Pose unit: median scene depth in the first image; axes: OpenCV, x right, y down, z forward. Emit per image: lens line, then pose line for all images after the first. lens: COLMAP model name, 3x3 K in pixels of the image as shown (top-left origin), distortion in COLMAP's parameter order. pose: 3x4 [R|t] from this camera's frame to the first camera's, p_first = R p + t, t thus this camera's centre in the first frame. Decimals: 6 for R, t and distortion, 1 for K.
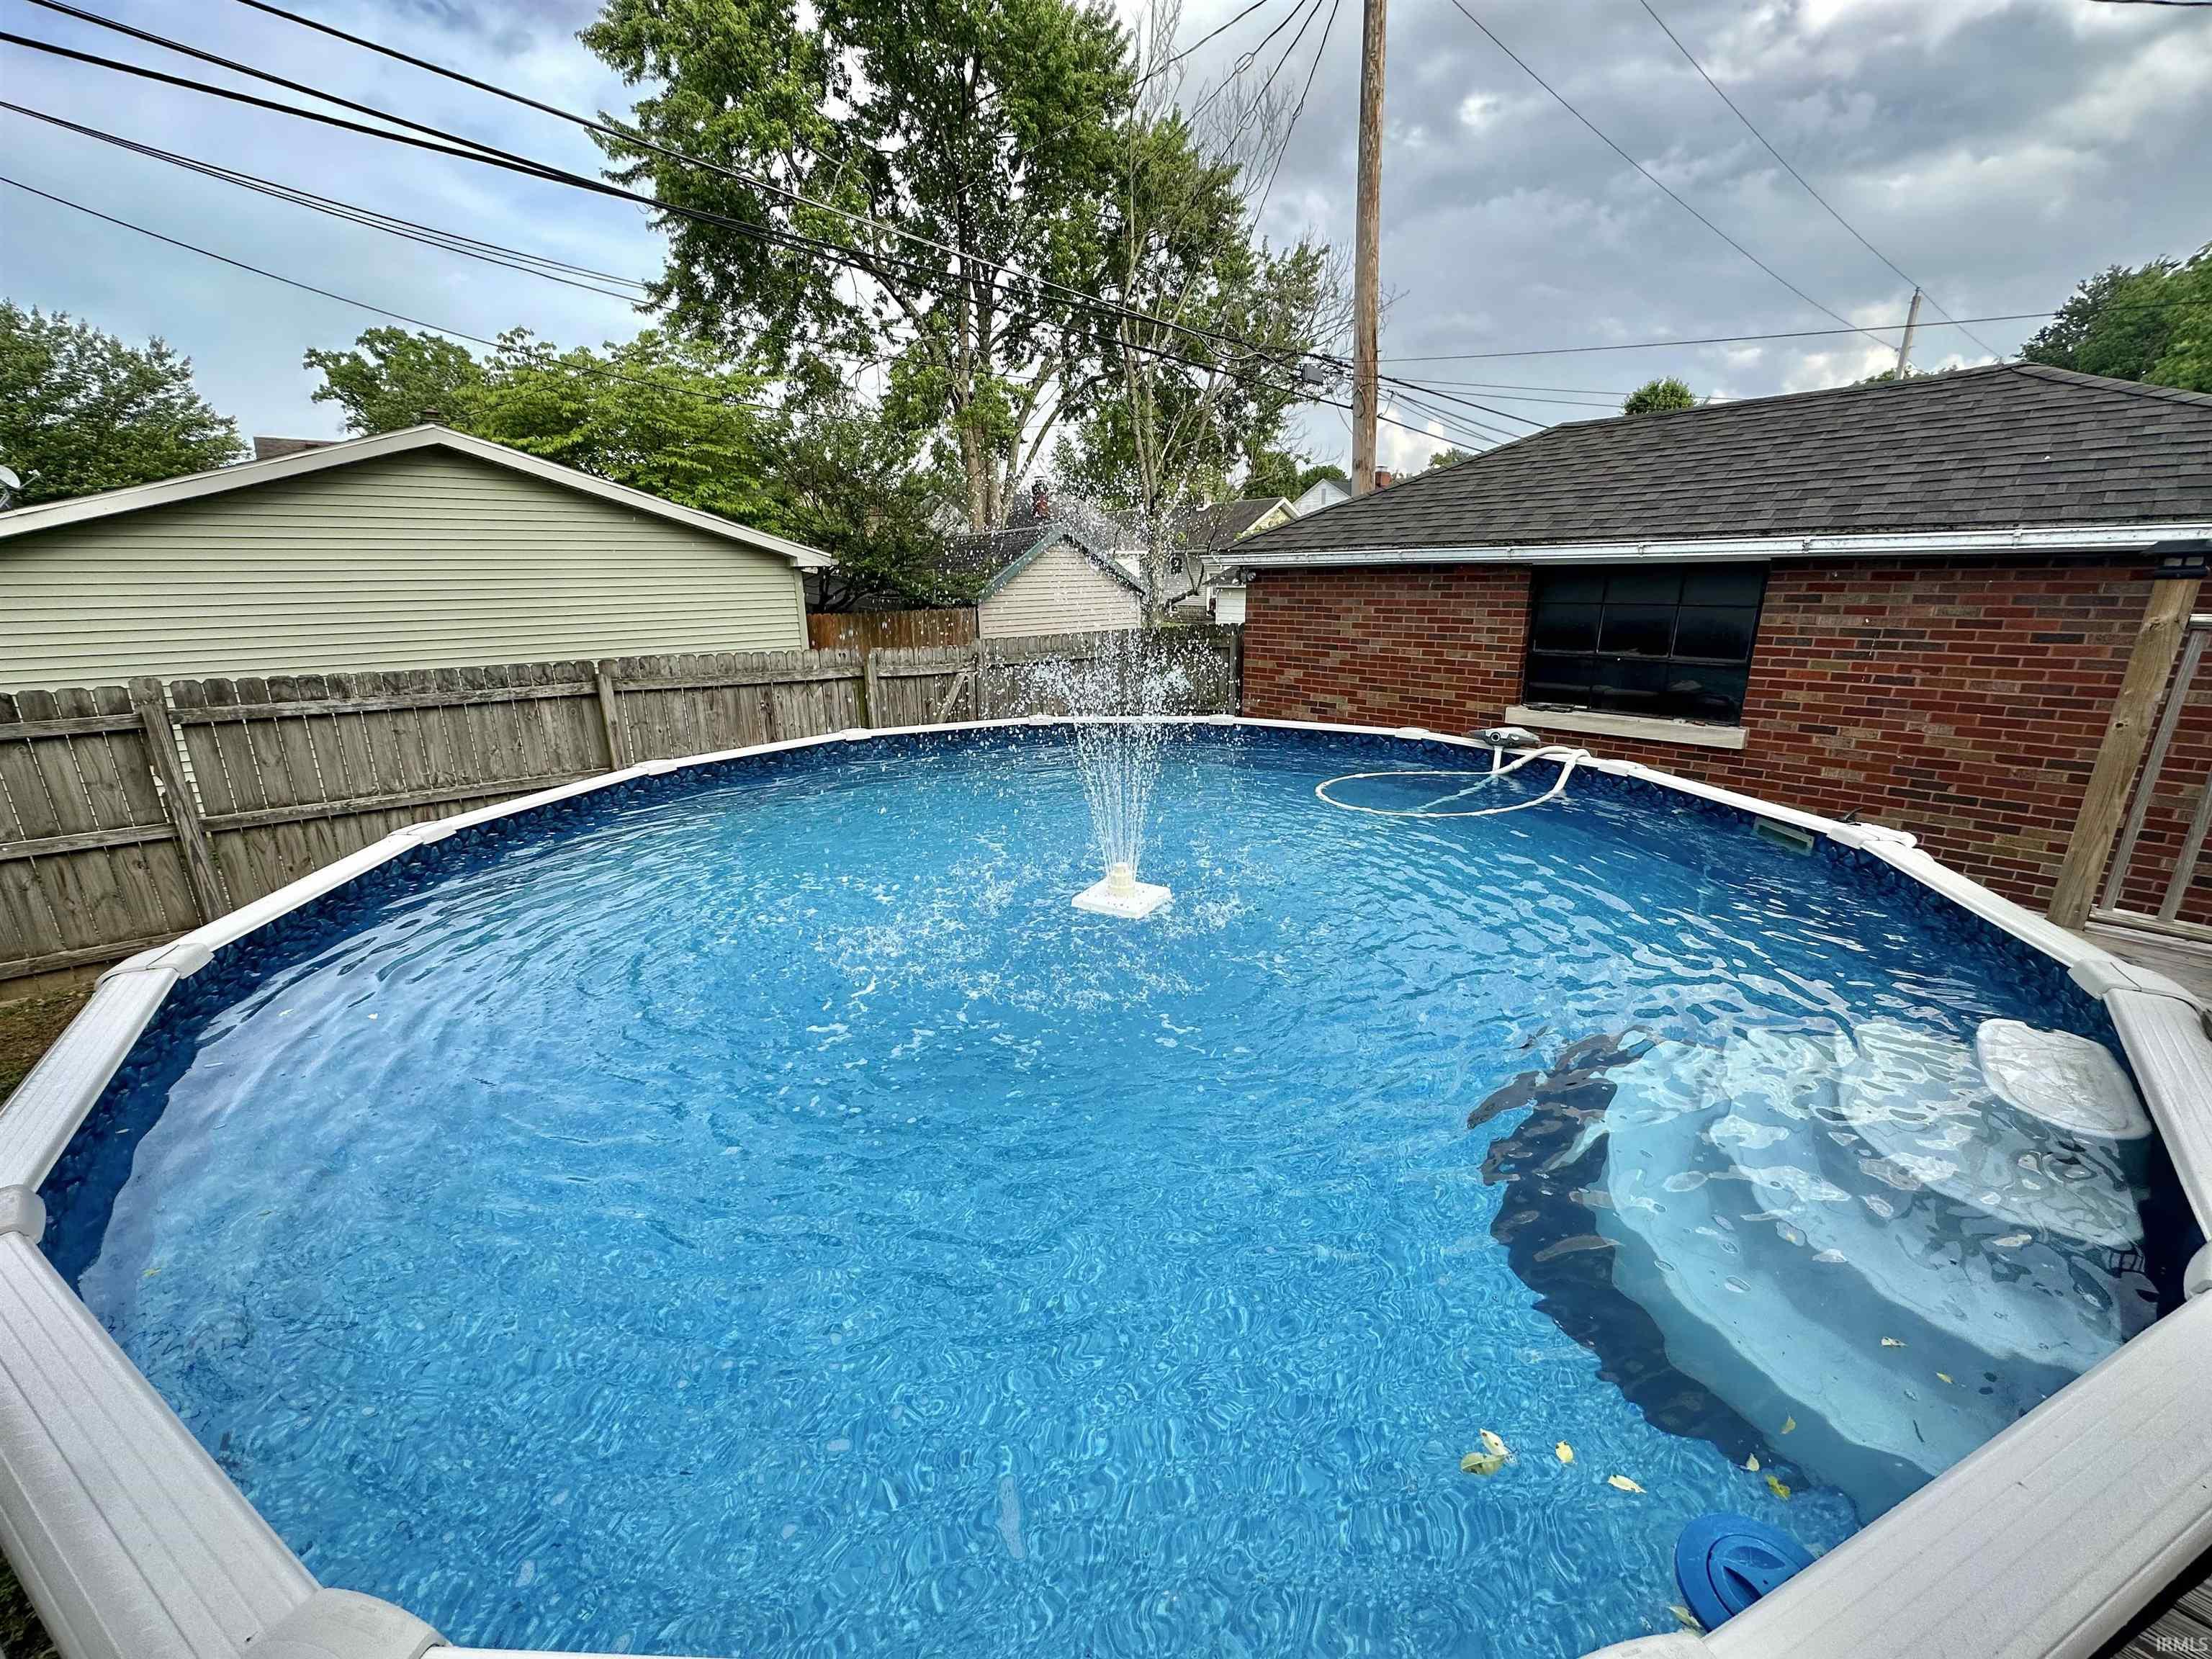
lens RADIAL K [[881.8, 0, 1104.9], [0, 881.8, 831.3], [0, 0, 1]] dist [-0.003438, 0.000688]
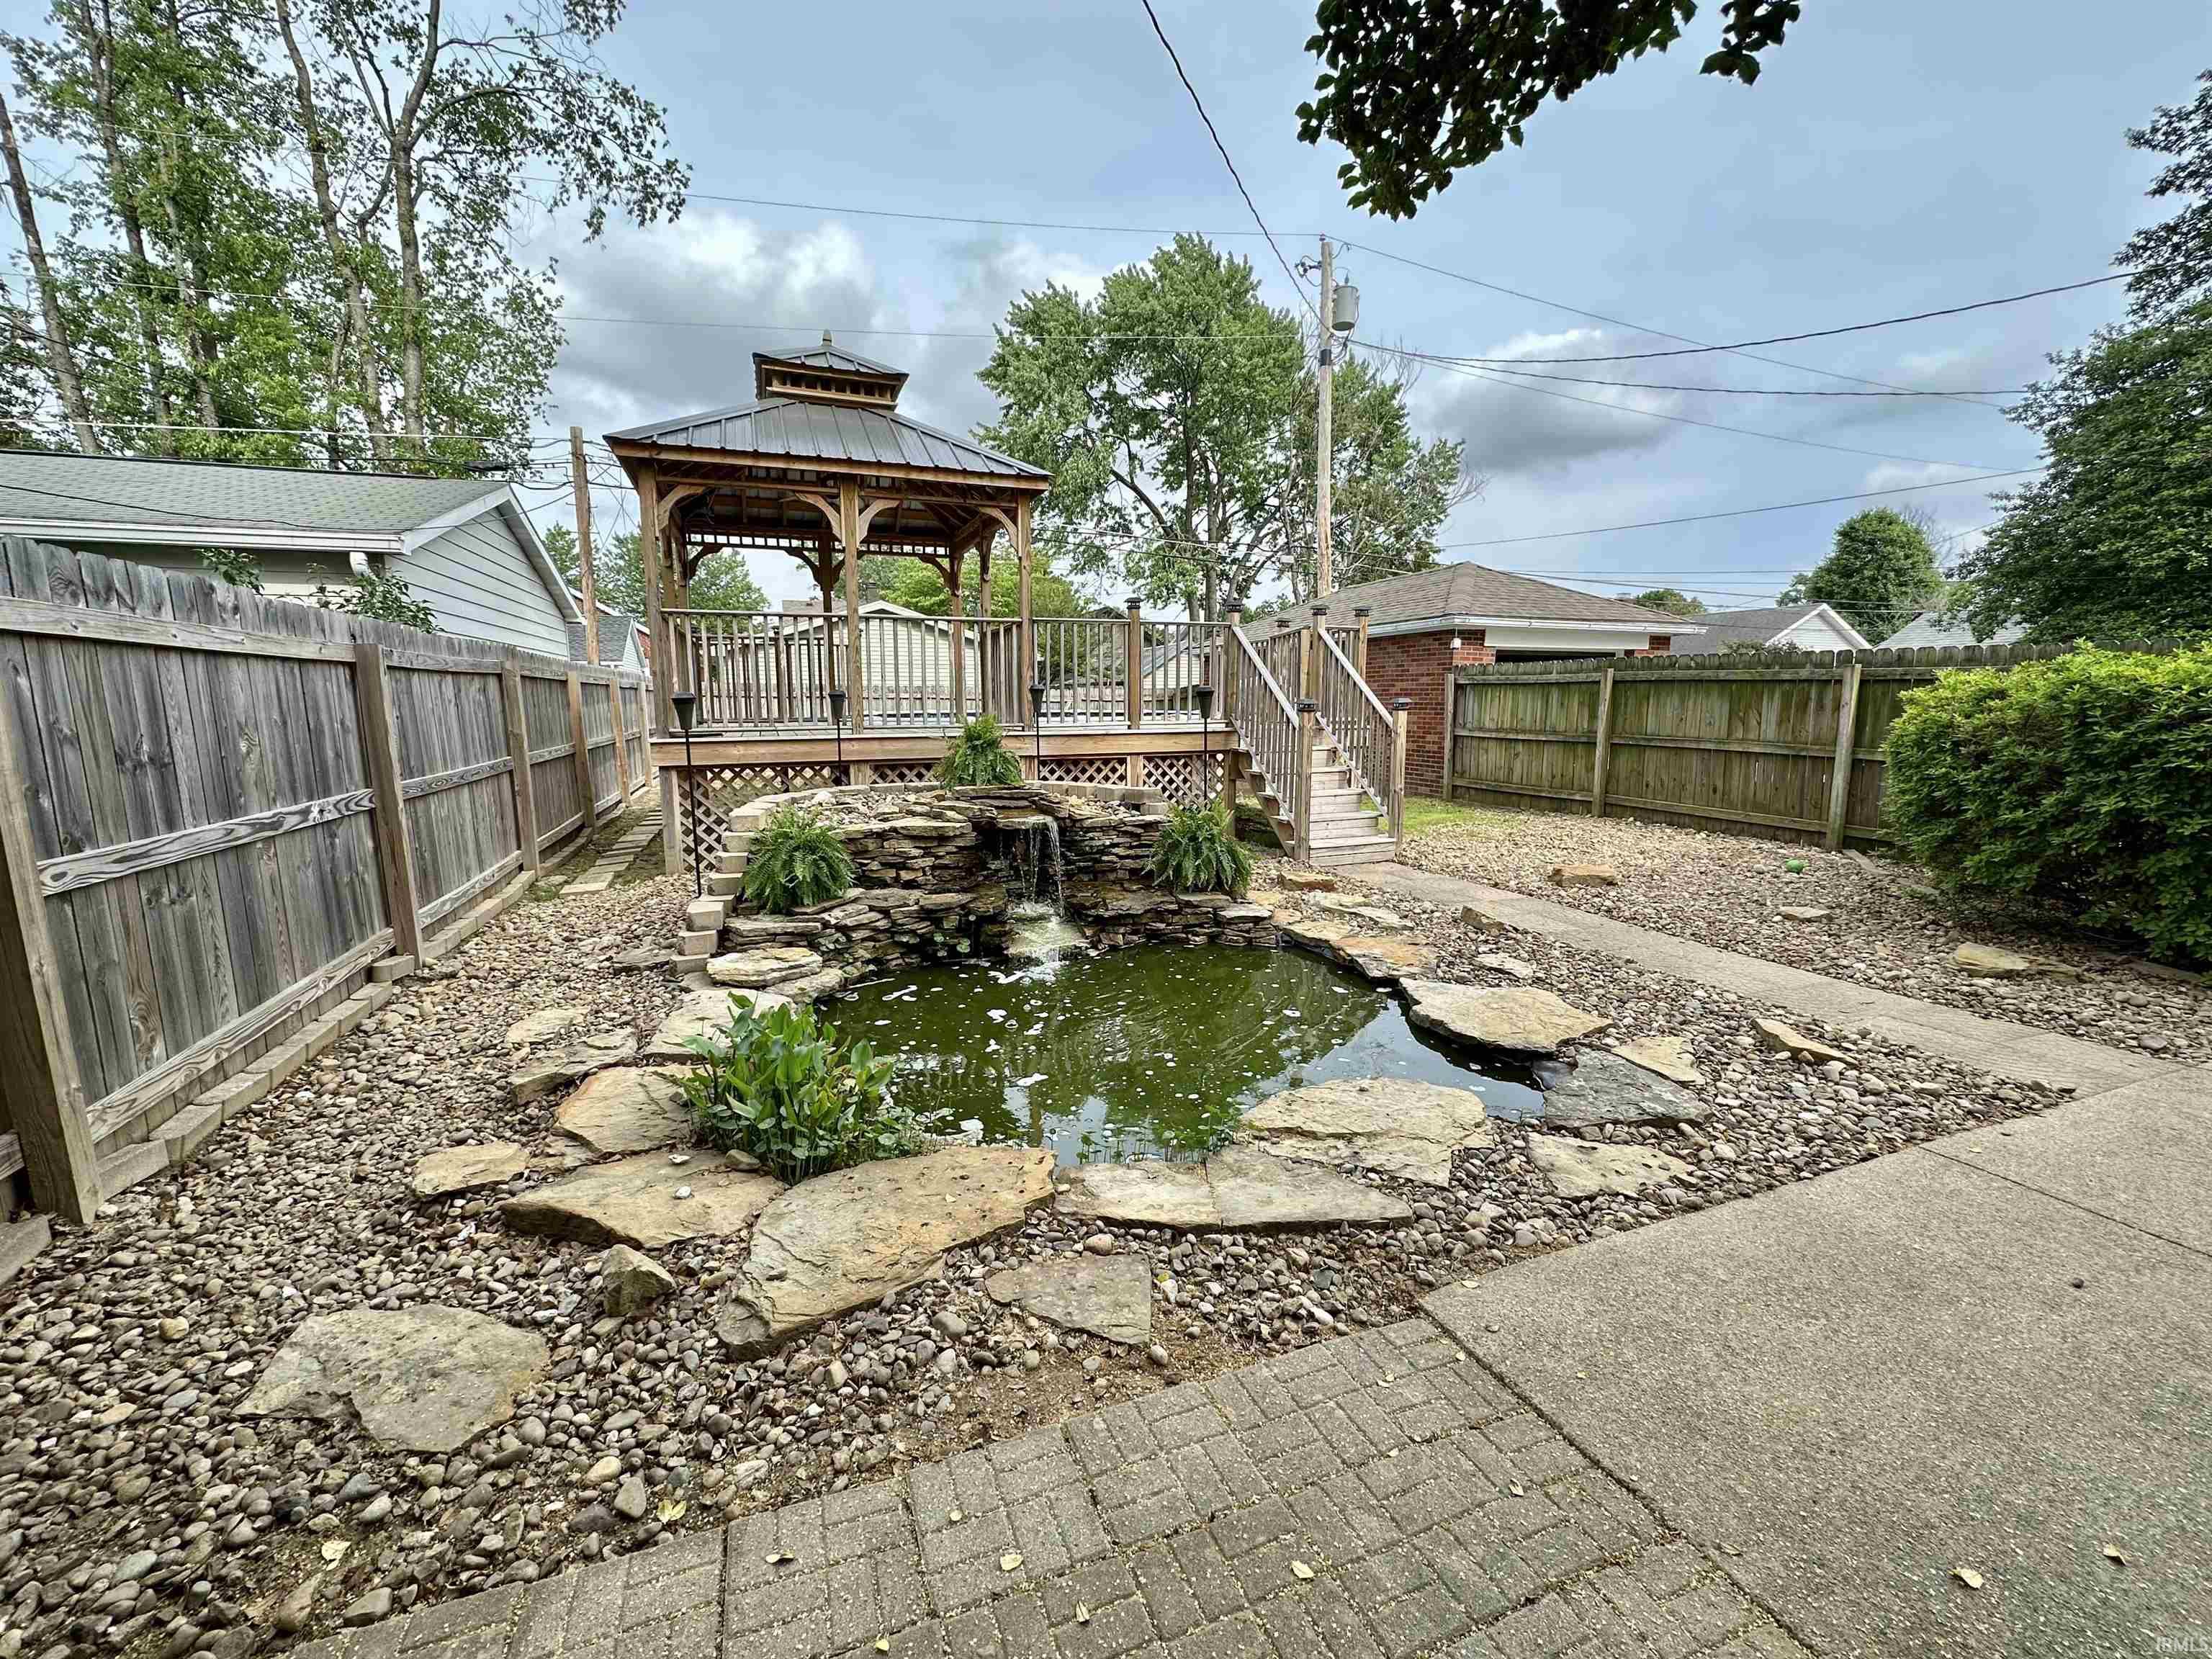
lens RADIAL K [[881.8, 0, 1104.9], [0, 881.8, 831.3], [0, 0, 1]] dist [-0.003438, 0.000688]
pose [[0.940404, 0.060866, -0.334569, 0.699886], [-0.104978, 0.987759, -0.115375, 0.396543], [0.323451, 0.143621, 0.935282, -1.034499]]
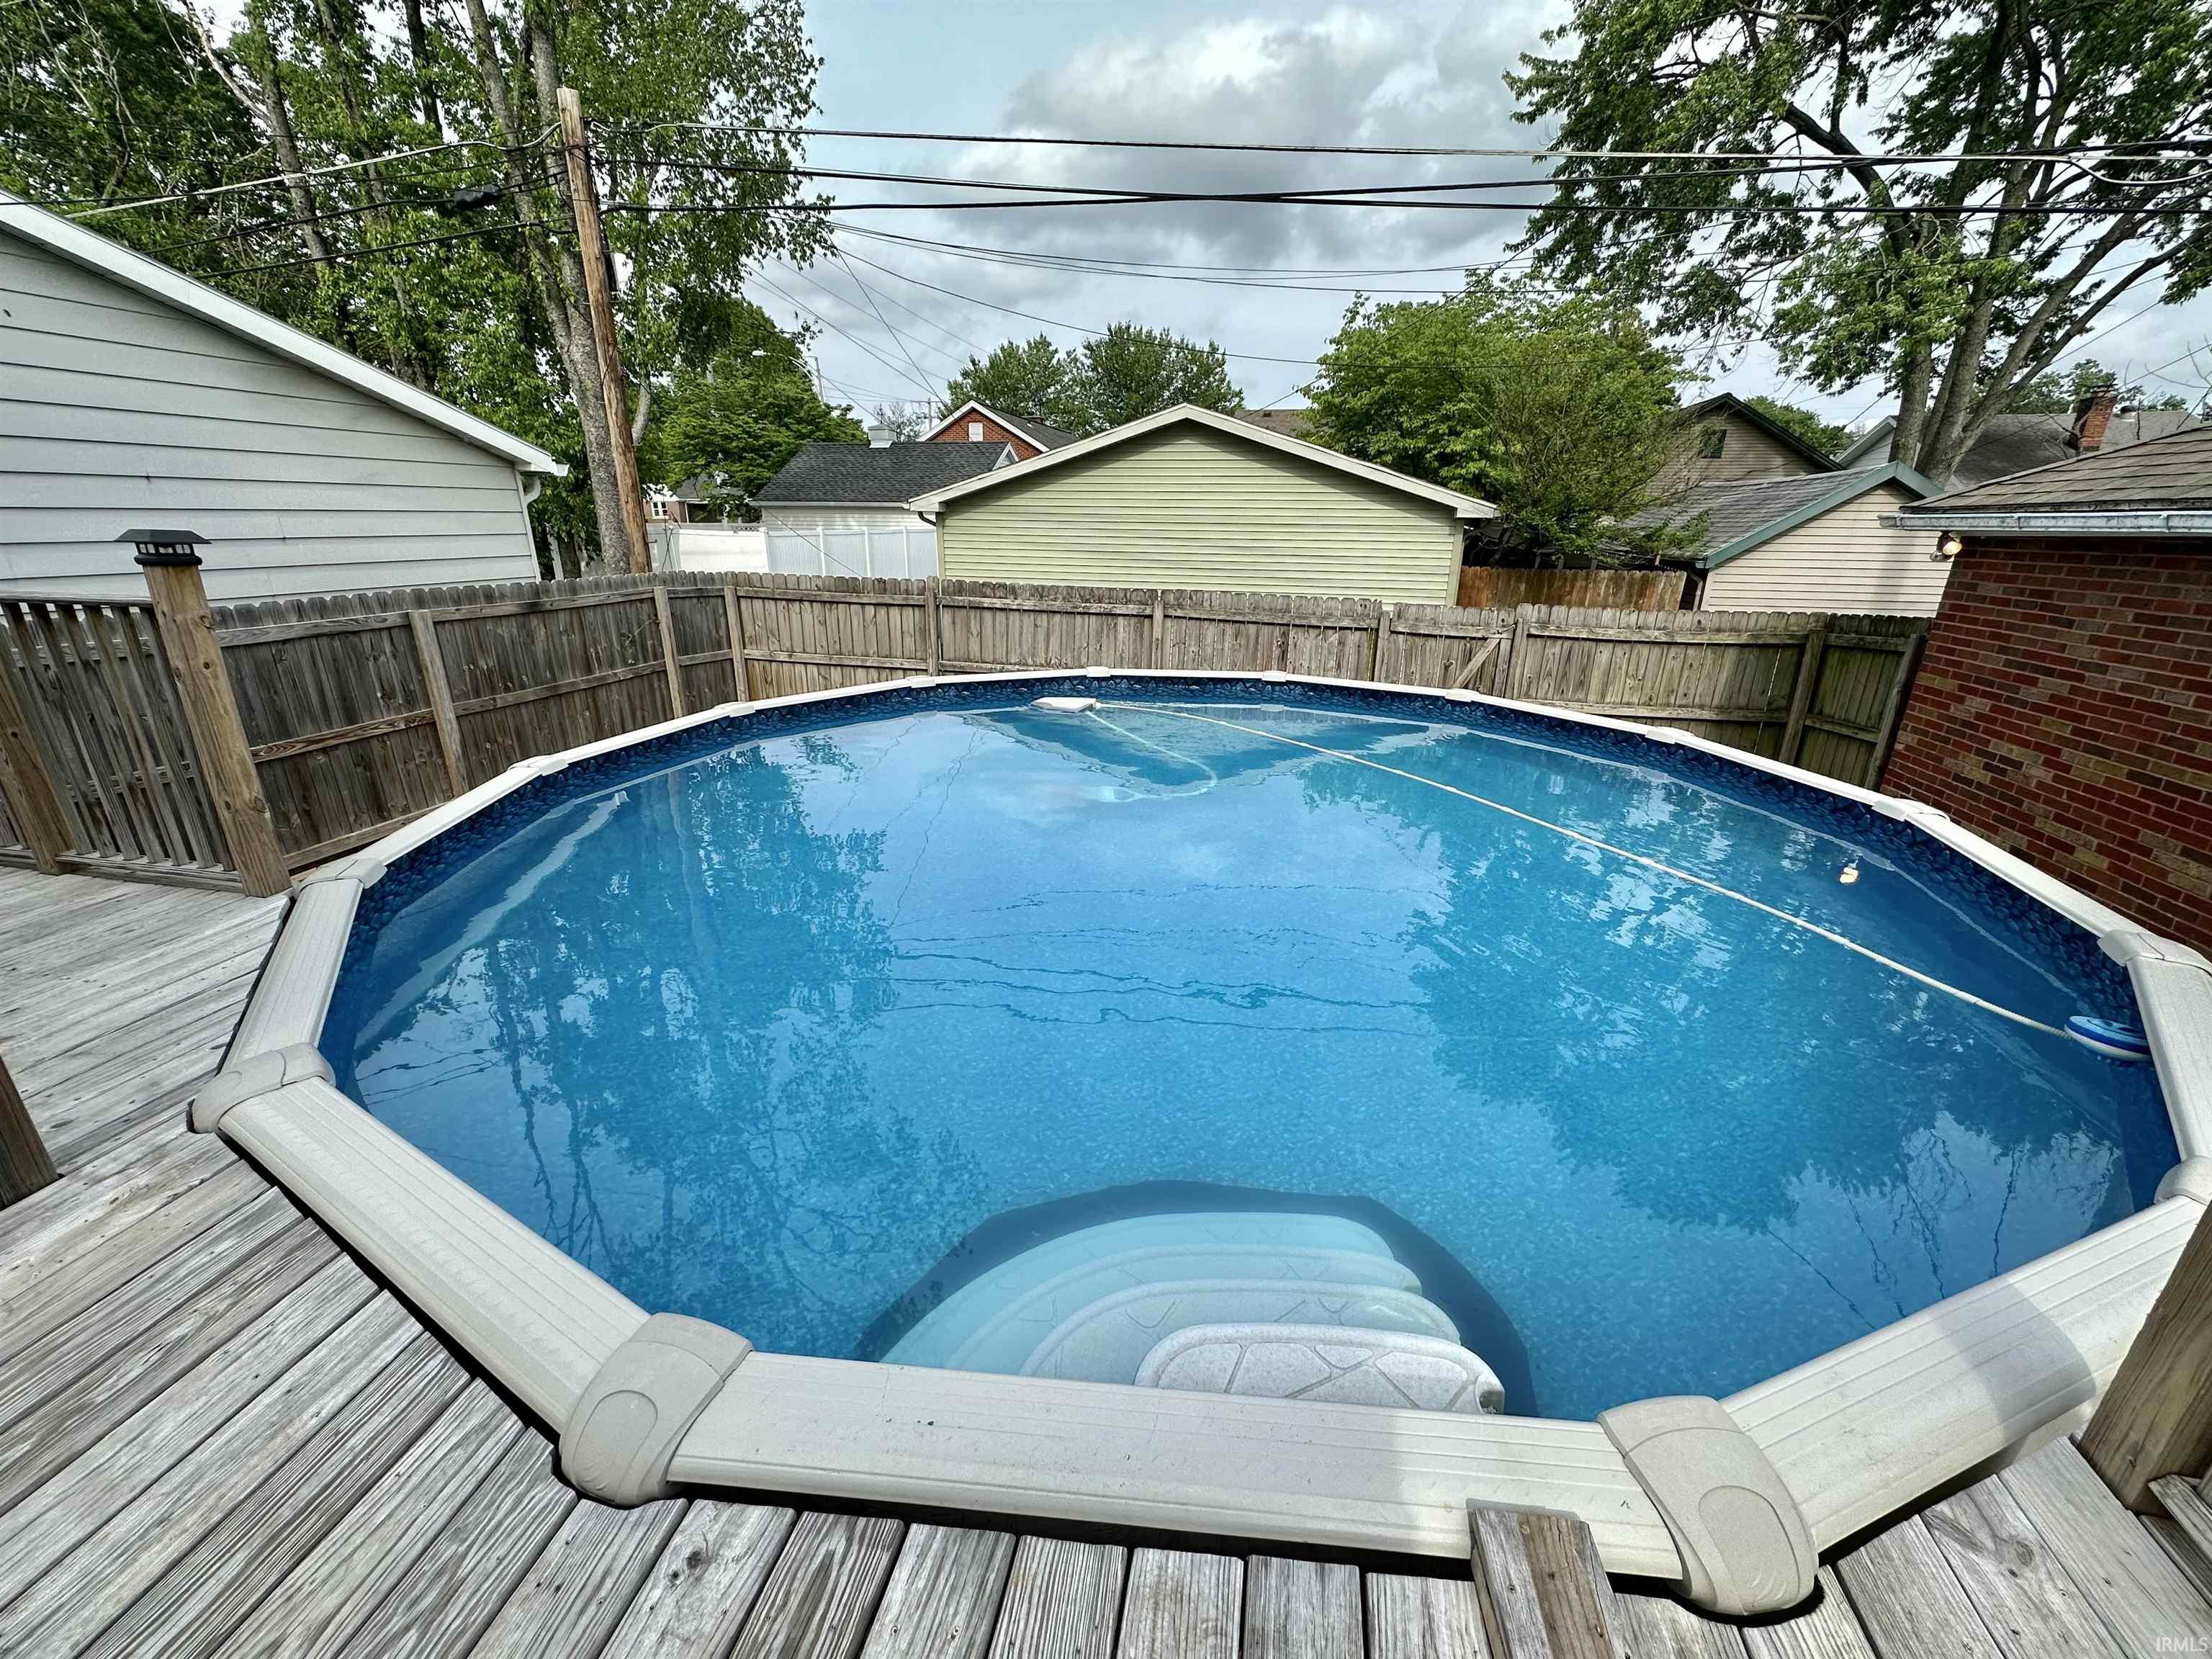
lens RADIAL K [[881.8, 0, 1104.9], [0, 881.8, 831.3], [0, 0, 1]] dist [-0.003438, 0.000688]
pose [[0.594245, 0.288061, -0.750928, 0.364593], [-0.243949, 0.954232, 0.173001, -0.050075], [0.766395, 0.080383, 0.637320, 0.123441]]
